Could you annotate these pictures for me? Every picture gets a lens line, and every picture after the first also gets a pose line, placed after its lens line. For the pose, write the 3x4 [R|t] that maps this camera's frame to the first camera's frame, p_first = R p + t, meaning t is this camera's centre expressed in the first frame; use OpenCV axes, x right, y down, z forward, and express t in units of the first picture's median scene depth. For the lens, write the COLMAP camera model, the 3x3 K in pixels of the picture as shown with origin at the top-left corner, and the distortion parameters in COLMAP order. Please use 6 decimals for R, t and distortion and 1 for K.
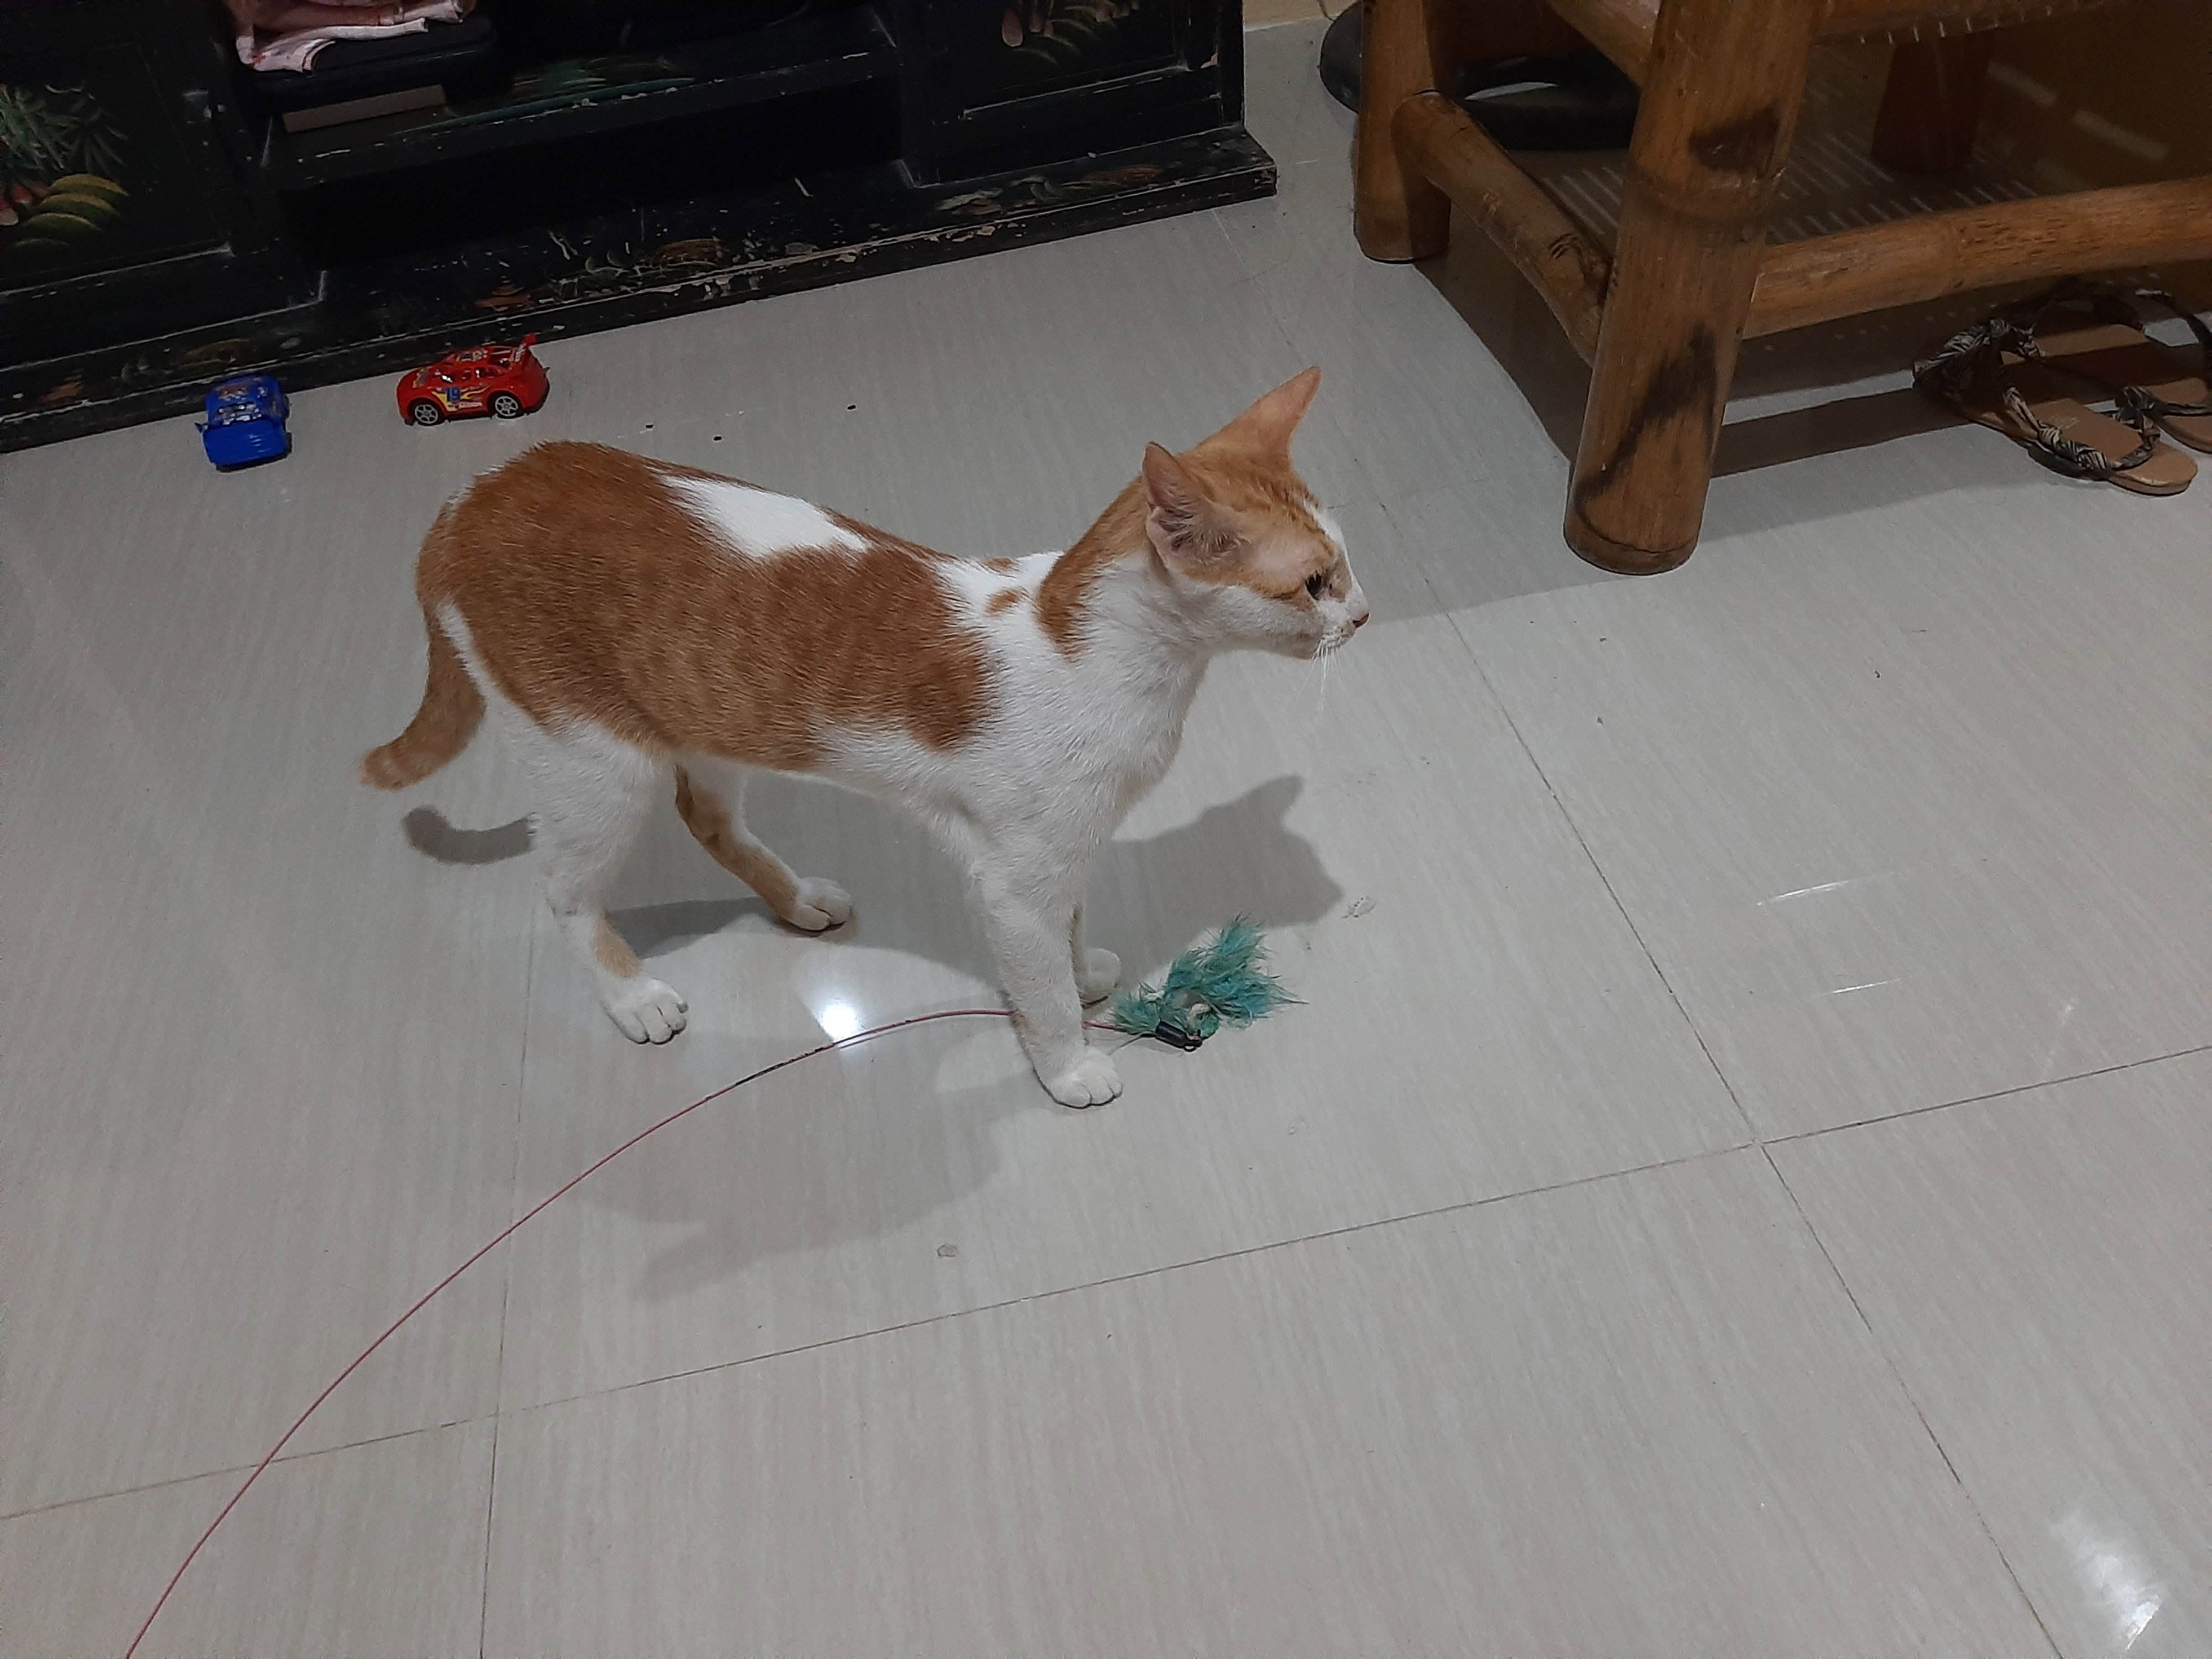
lens RADIAL K [[1712.2, 0, 1101.3], [0, 1712.2, 845.0], [0, 0, 1]] dist [0.060897, -0.099903]
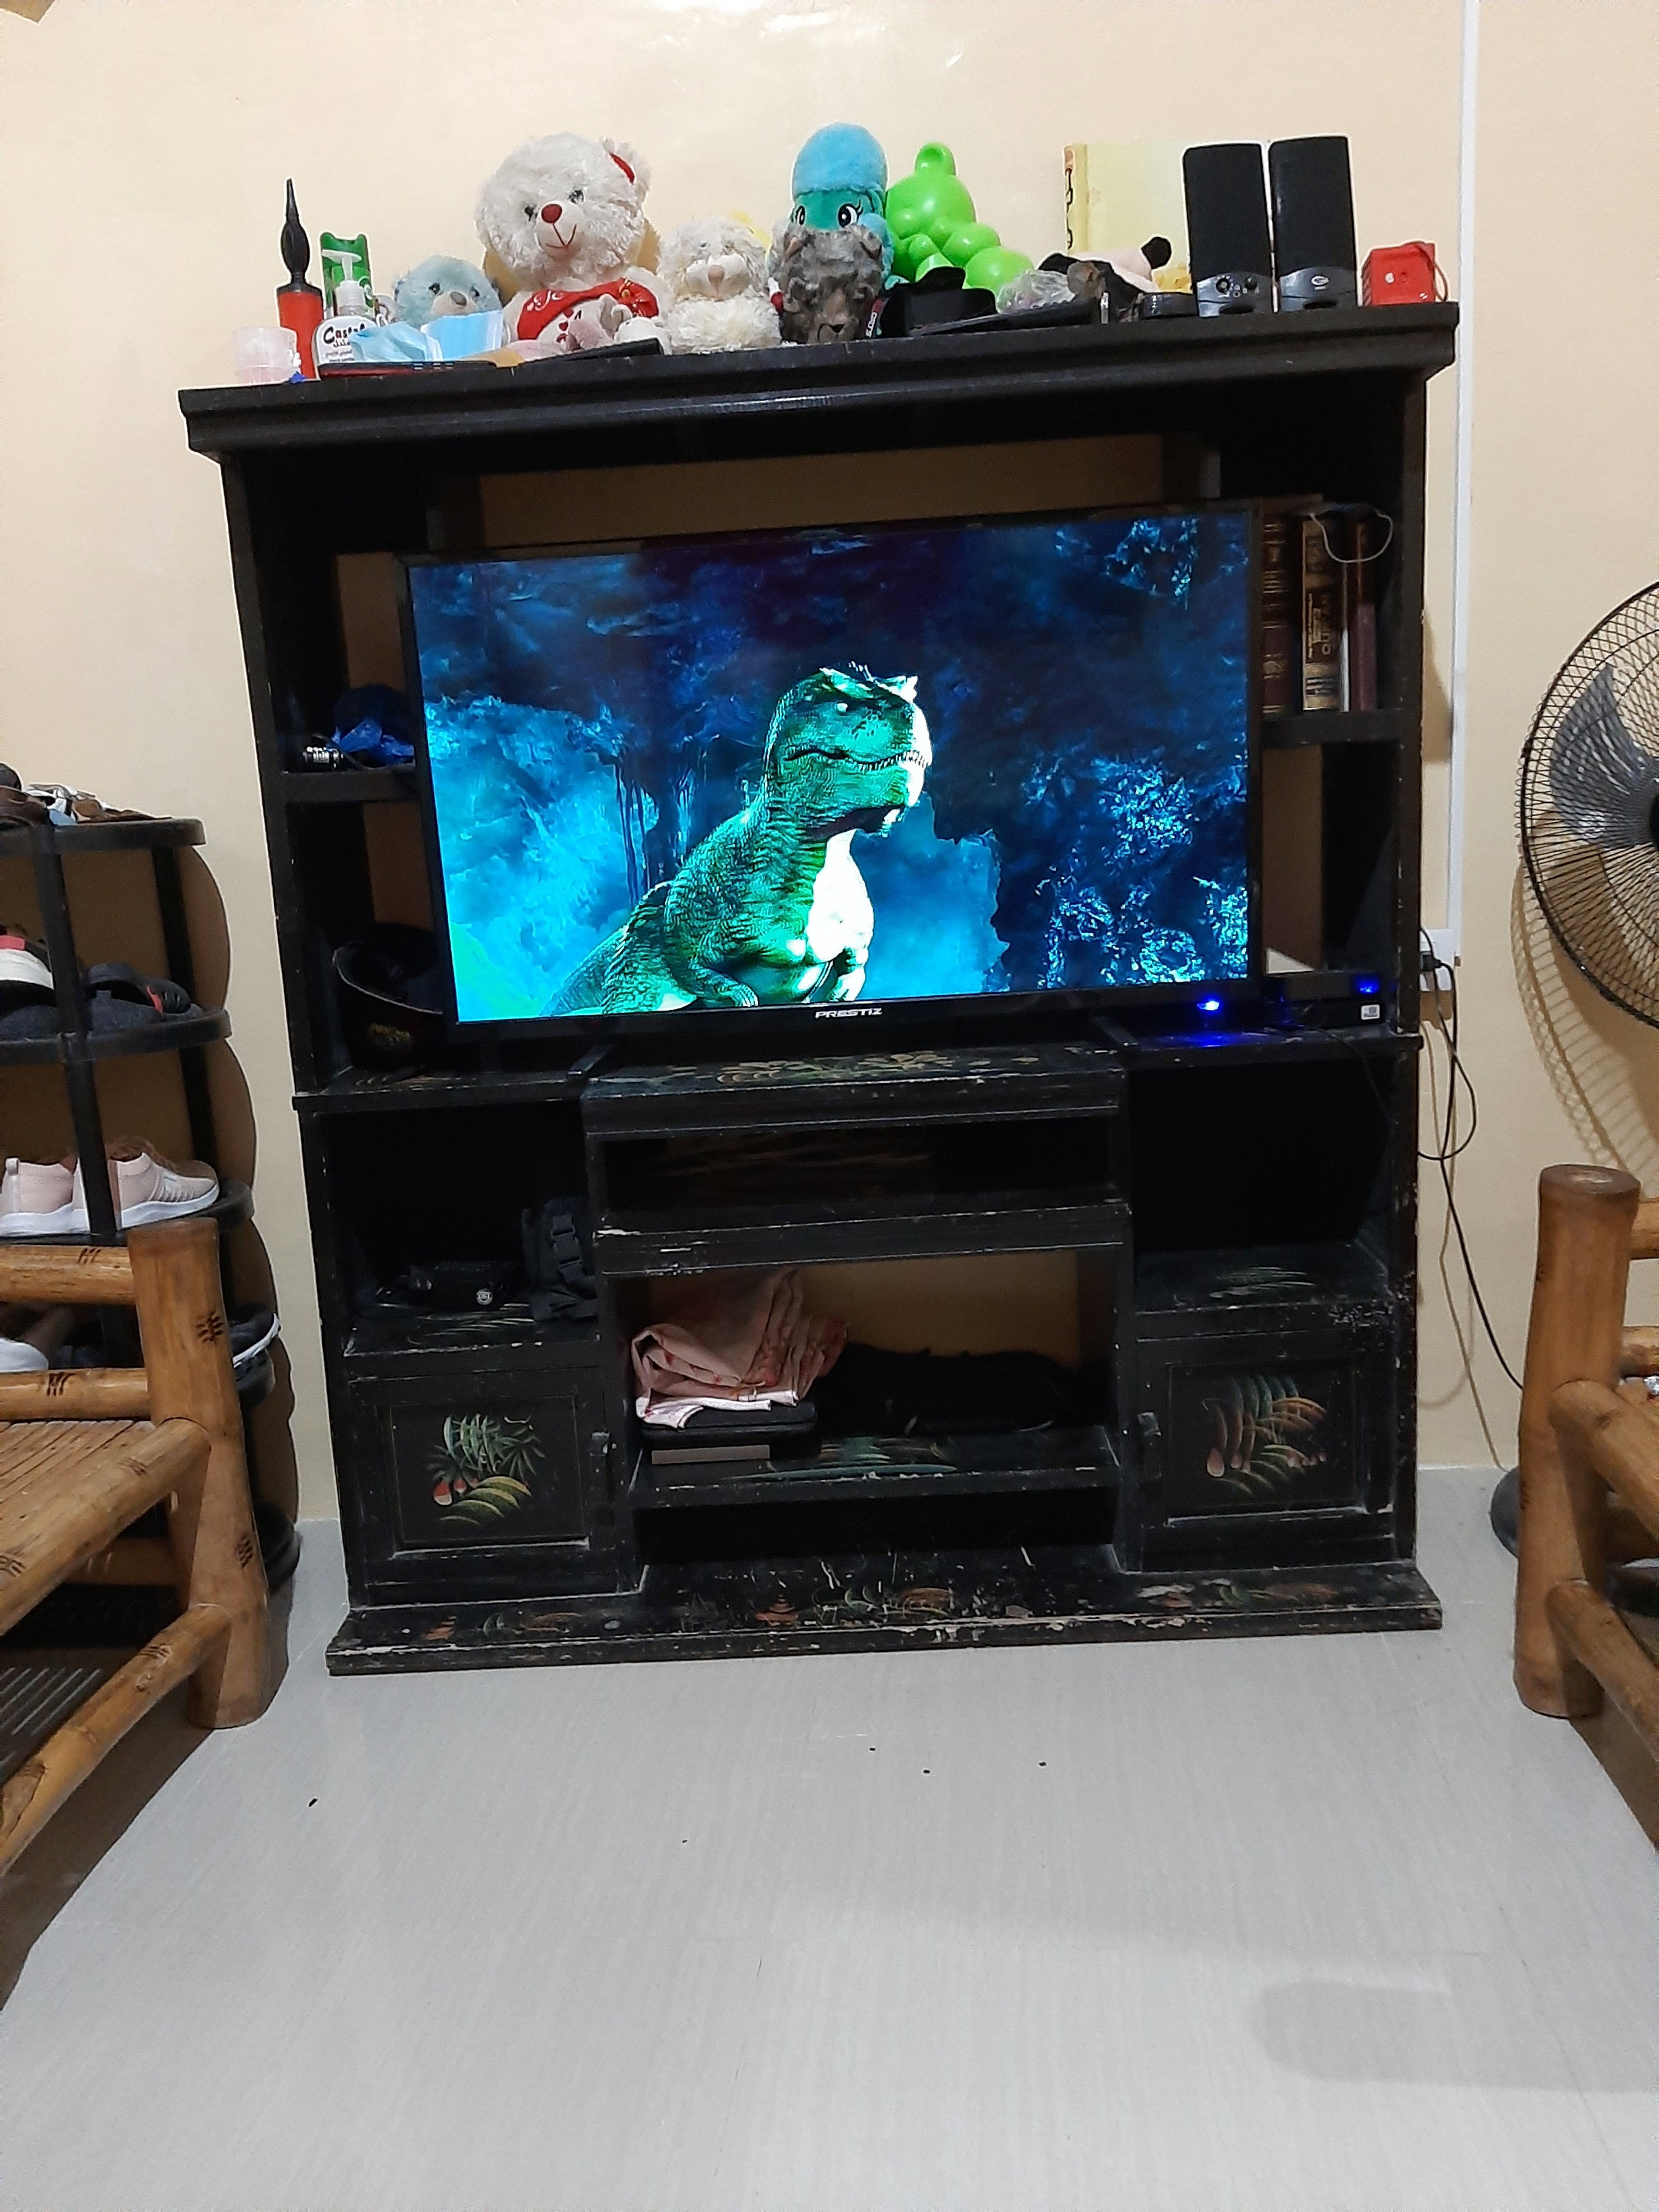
lens RADIAL K [[1712.2, 0, 816.9], [0, 1712.2, 1110.0], [0, 0, 1]] dist [0.060897, -0.099903]
pose [[0.955600, 0.081091, -0.283291, 0.003487], [-0.218080, 0.841169, -0.494849, -0.014543], [0.198168, 0.534658, 0.821505, -0.209041]]
